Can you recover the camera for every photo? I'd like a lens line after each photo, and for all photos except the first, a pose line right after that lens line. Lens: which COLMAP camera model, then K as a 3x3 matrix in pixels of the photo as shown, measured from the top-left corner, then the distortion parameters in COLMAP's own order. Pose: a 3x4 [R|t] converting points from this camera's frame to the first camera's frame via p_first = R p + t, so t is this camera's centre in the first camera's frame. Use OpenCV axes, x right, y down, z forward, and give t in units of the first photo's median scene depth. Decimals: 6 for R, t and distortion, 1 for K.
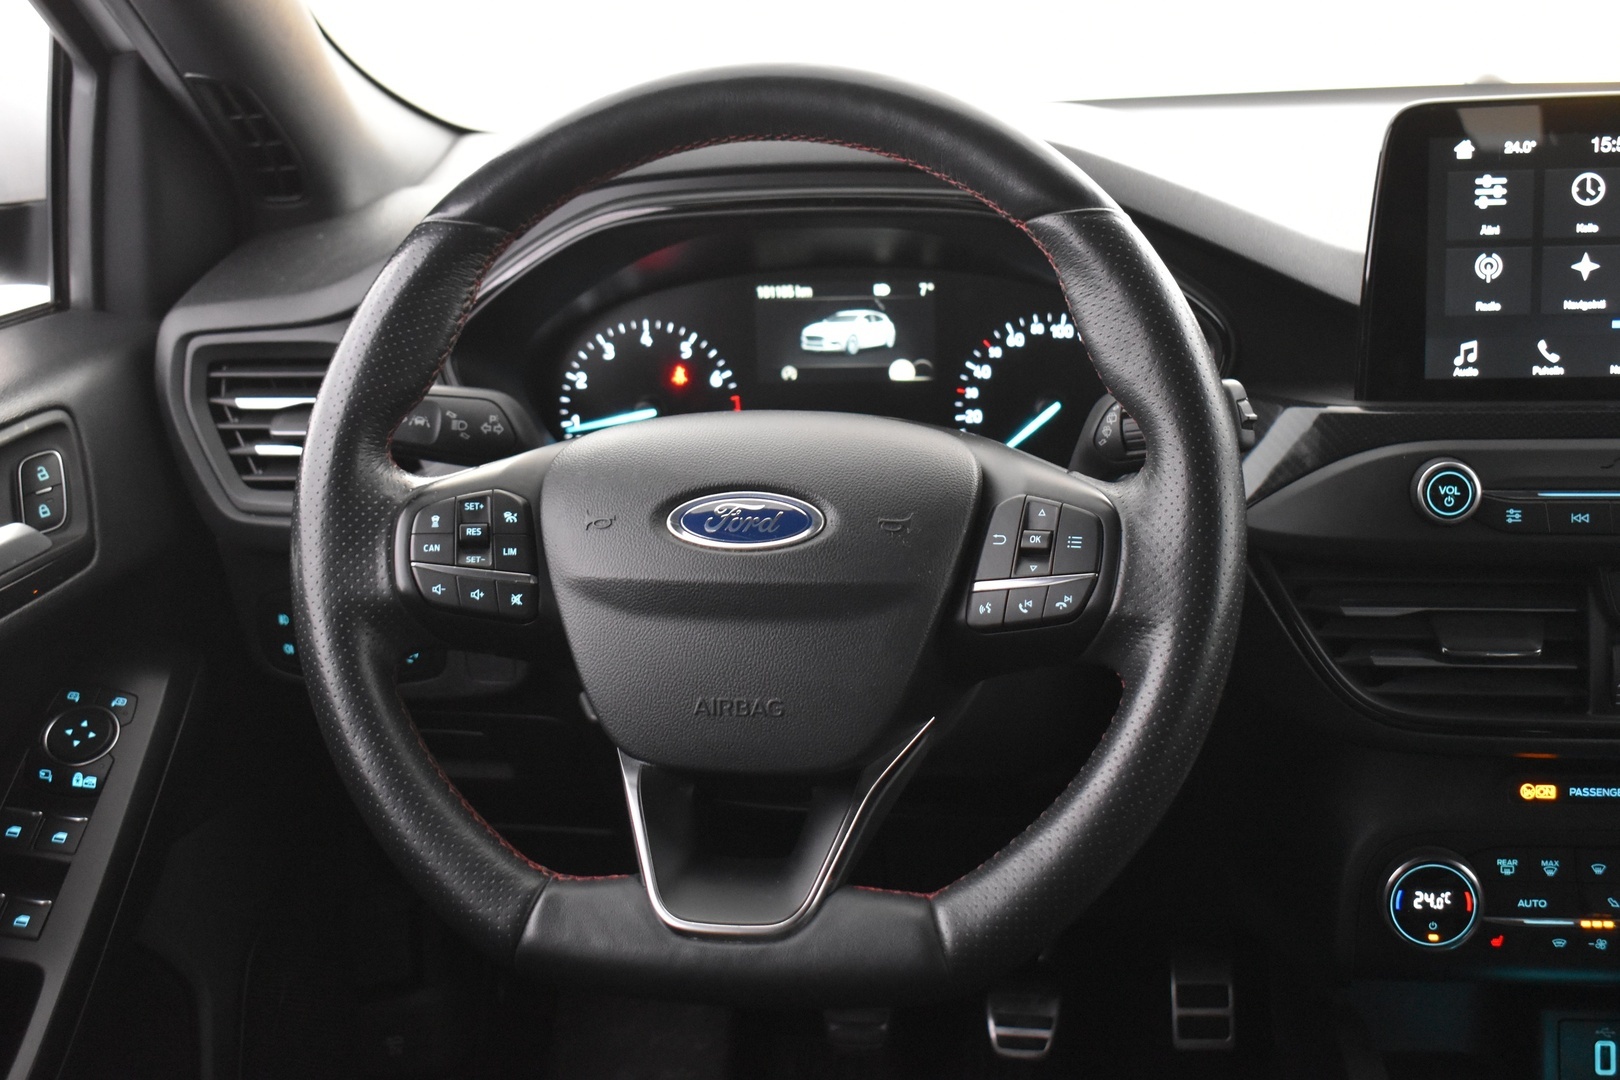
lens RADIAL K [[2065.8, 0, 820.8], [0, 2065.8, 526.0], [0, 0, 1]] dist [-0.050219, 0.000000]
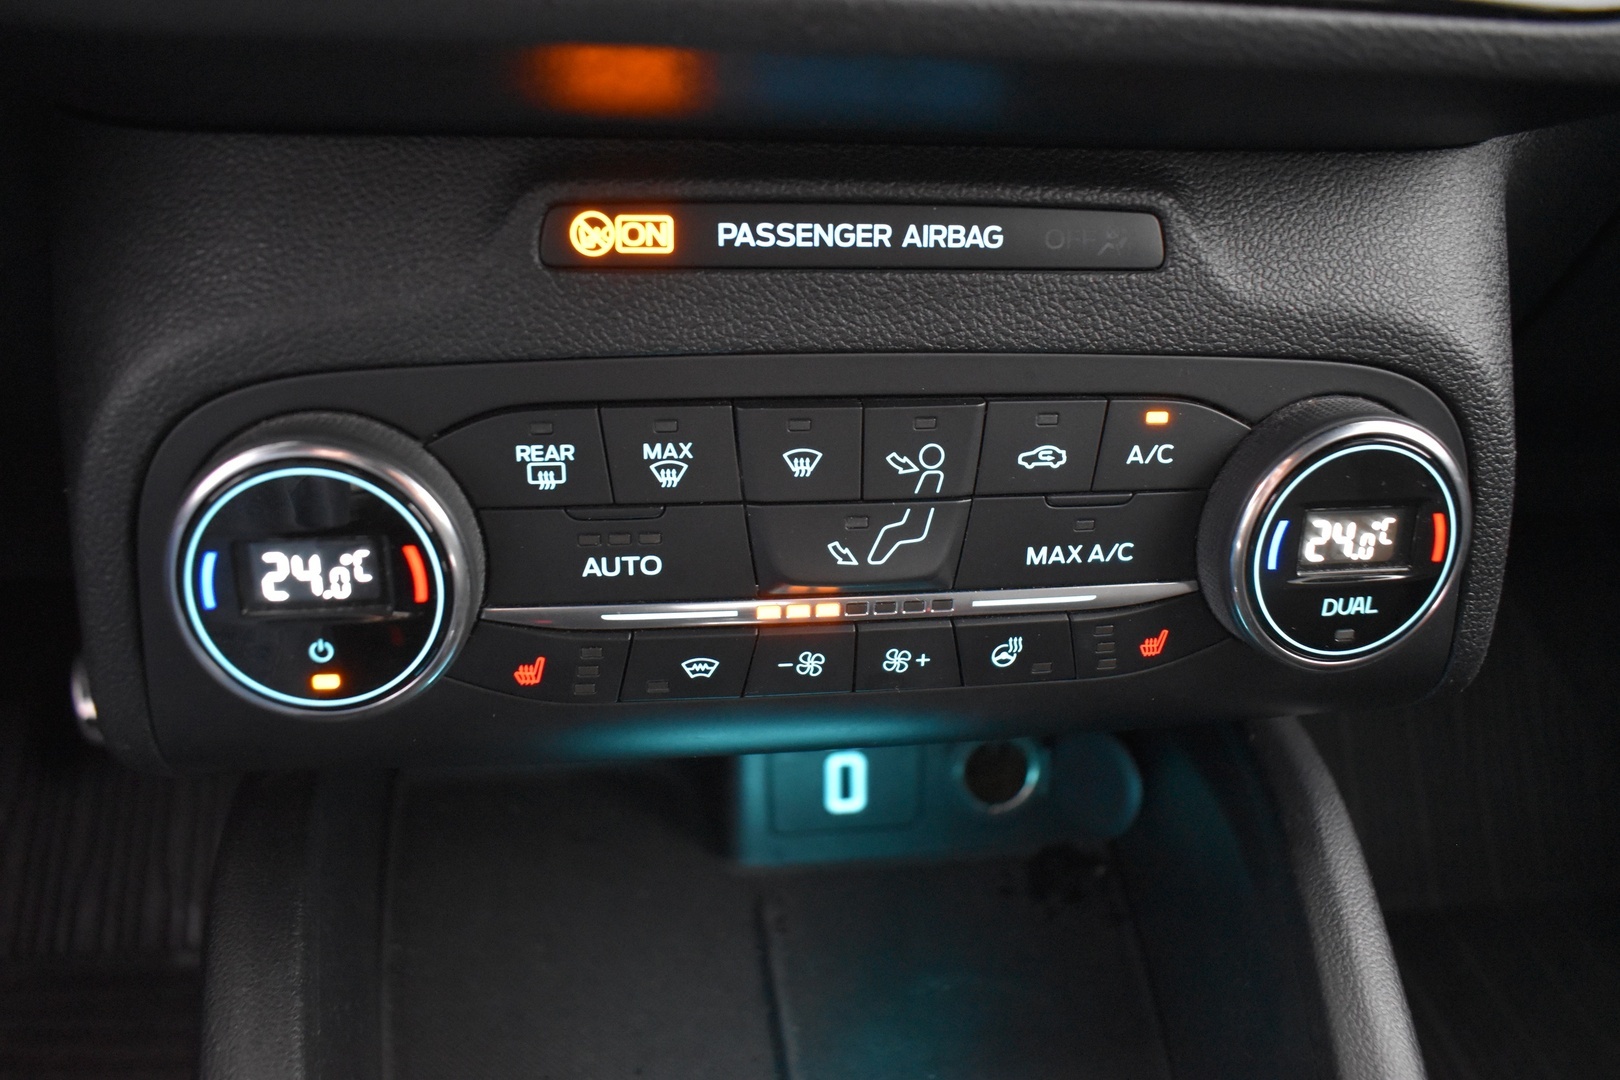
lens RADIAL K [[1263.0, 0, 803.8], [0, 1263.0, 543.7], [0, 0, 1]] dist [-0.096218, 0.020422]
pose [[0.954445, -0.059839, 0.292326, 0.324051], [-0.006955, 0.974957, 0.222283, 0.136429], [-0.298306, -0.214190, 0.930127, 0.815857]]
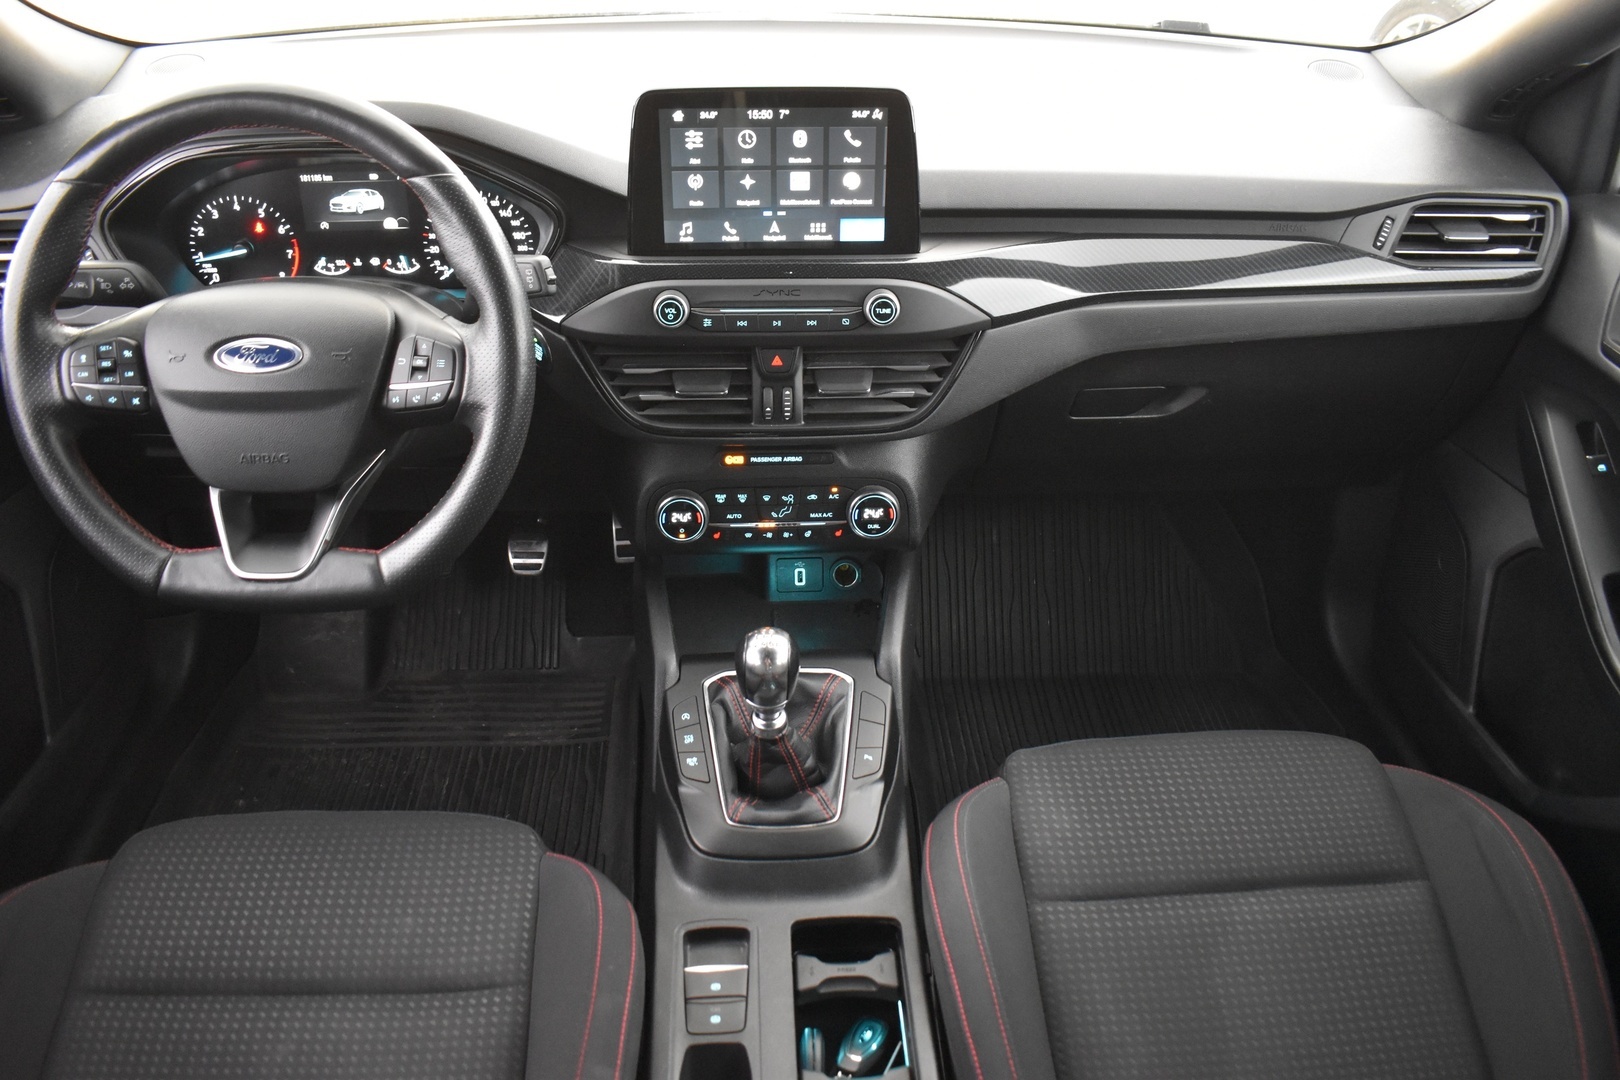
lens RADIAL K [[1263.0, 0, 802.7], [0, 1263.0, 540.2], [0, 0, 1]] dist [-0.096218, 0.020422]
pose [[0.977569, -0.060287, 0.201800, 0.174981], [0.000449, 0.958751, 0.284246, -0.135469], [-0.210613, -0.277780, 0.937273, -0.135714]]
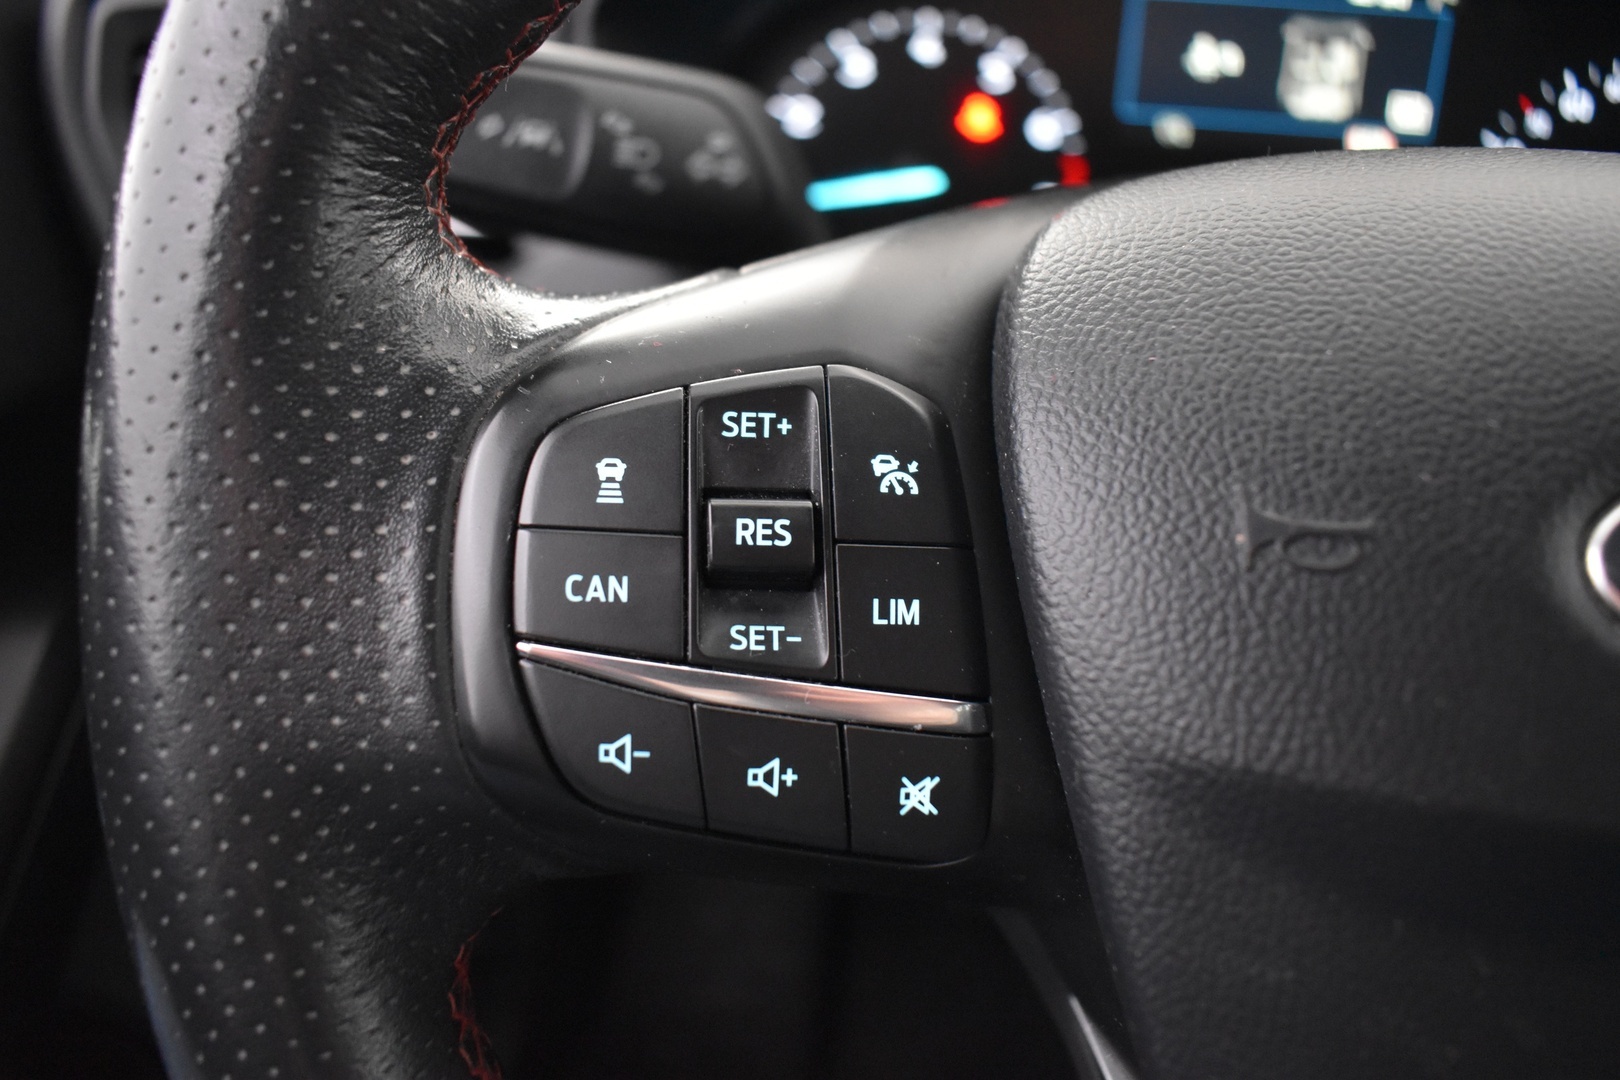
lens RADIAL K [[1263.0, 0, 816.1], [0, 1263.0, 540.9], [0, 0, 1]] dist [-0.096218, 0.020422]
pose [[0.996711, 0.045936, 0.066758, -0.155130], [-0.057586, 0.981112, 0.184670, -0.023099], [-0.057015, -0.187907, 0.980531, 0.761307]]
